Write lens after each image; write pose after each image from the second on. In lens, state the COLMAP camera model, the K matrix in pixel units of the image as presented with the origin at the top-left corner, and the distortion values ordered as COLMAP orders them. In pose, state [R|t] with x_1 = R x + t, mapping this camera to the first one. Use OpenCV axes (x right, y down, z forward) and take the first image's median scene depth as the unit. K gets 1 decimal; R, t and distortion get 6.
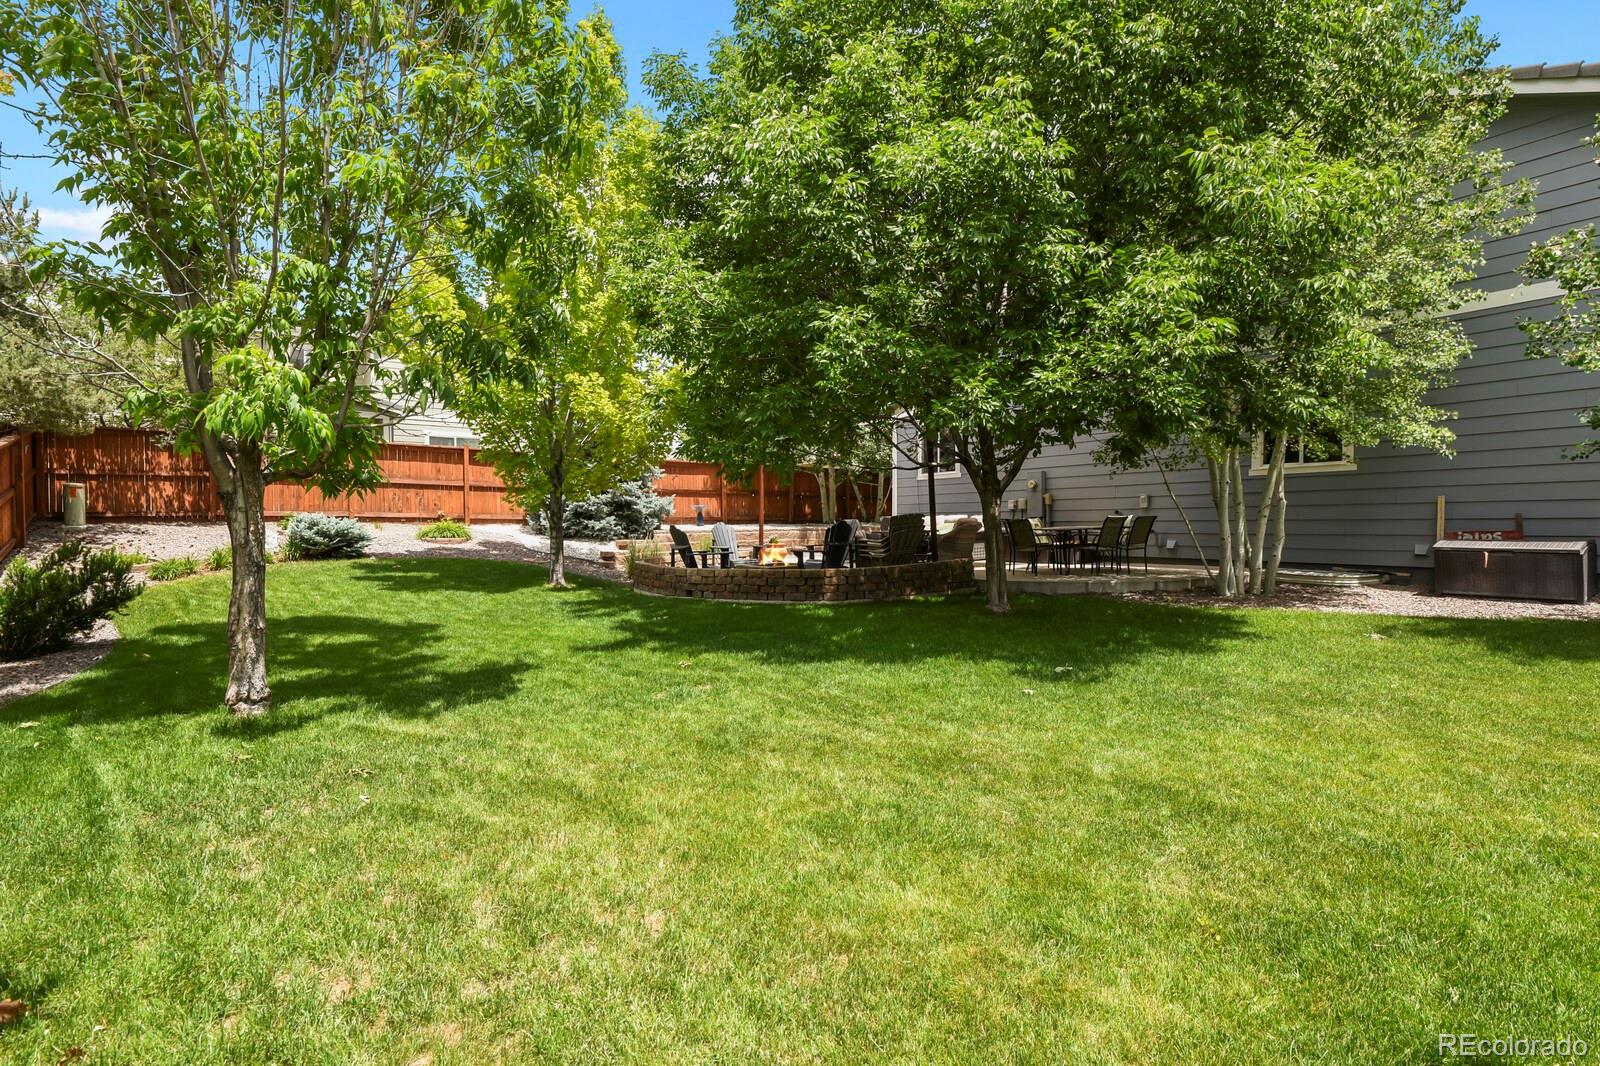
lens RADIAL K [[775.3, 0, 807.6], [0, 775.3, 536.8], [0, 0, 1]] dist [-0.000906, -0.000357]
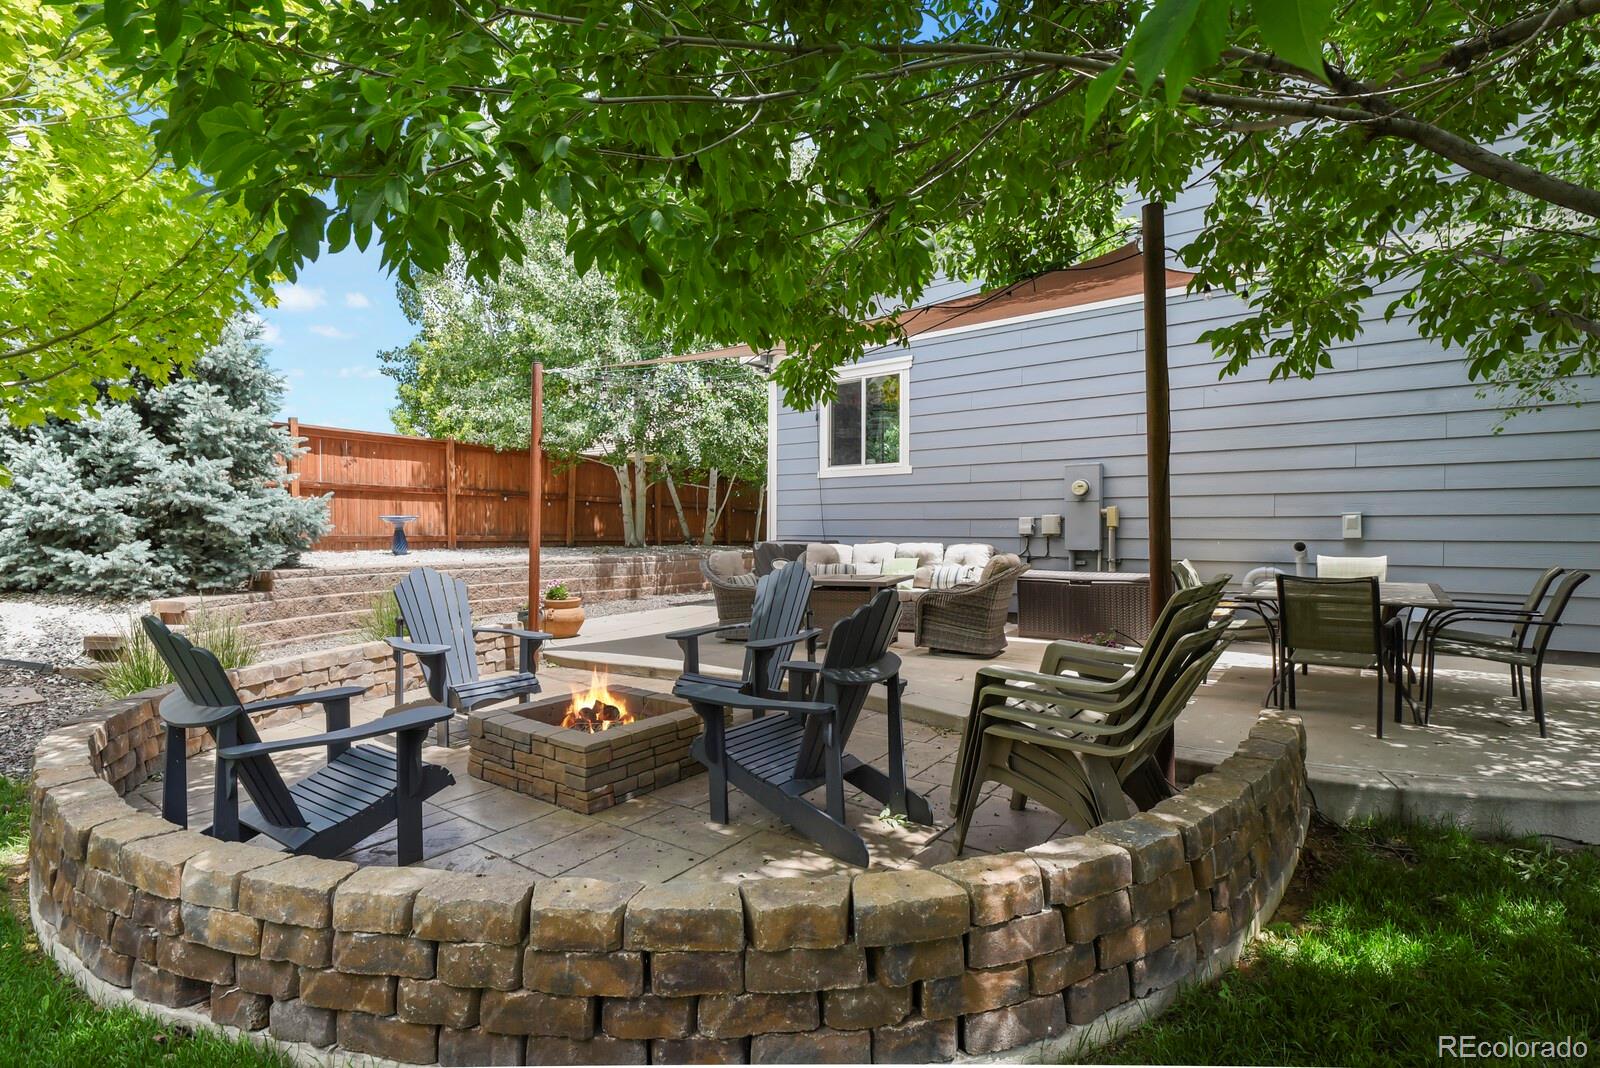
lens RADIAL K [[775.3, 0, 807.6], [0, 775.3, 537.8], [0, 0, 1]] dist [-0.000906, -0.000357]
pose [[0.950646, 0.007109, 0.310196, -0.046786], [-0.003395, 0.999916, -0.012511, -0.023776], [-0.310259, 0.010841, 0.950590, 0.496775]]
